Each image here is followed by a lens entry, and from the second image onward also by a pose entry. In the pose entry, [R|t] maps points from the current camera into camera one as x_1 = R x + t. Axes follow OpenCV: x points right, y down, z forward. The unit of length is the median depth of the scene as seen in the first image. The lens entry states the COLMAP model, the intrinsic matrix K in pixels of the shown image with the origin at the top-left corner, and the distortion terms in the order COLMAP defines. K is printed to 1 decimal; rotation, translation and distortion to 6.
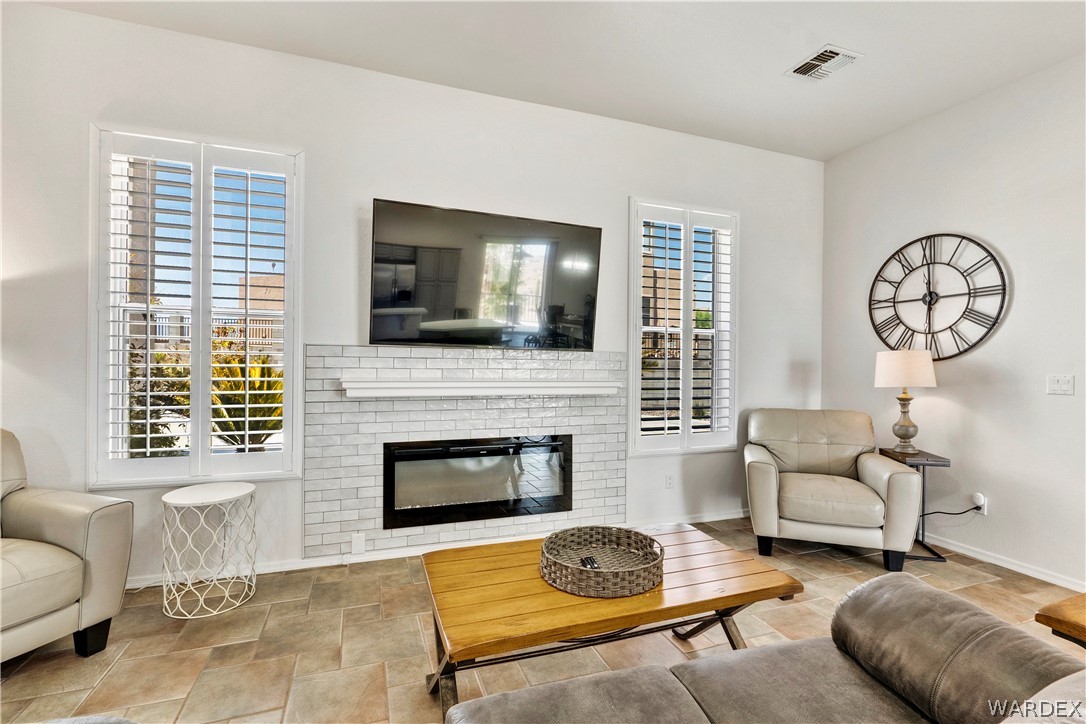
lens RADIAL K [[495.3, 0, 540.7], [0, 495.3, 363.2], [0, 0, 1]] dist [-0.010520, 0.001029]
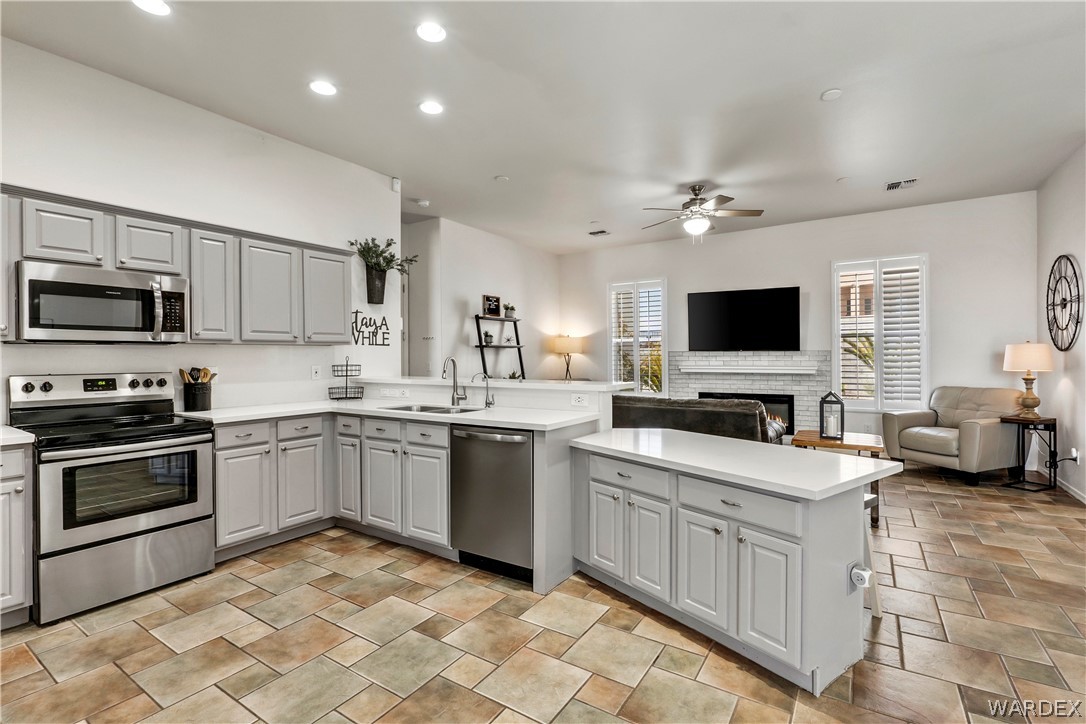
lens RADIAL K [[495.3, 0, 542.2], [0, 495.3, 358.5], [0, 0, 1]] dist [-0.010520, 0.001029]
pose [[0.594898, -0.013787, -0.803683, 1.087128], [0.008539, 0.999905, -0.010833, 0.018909], [0.803756, -0.000418, 0.594959, -0.962251]]
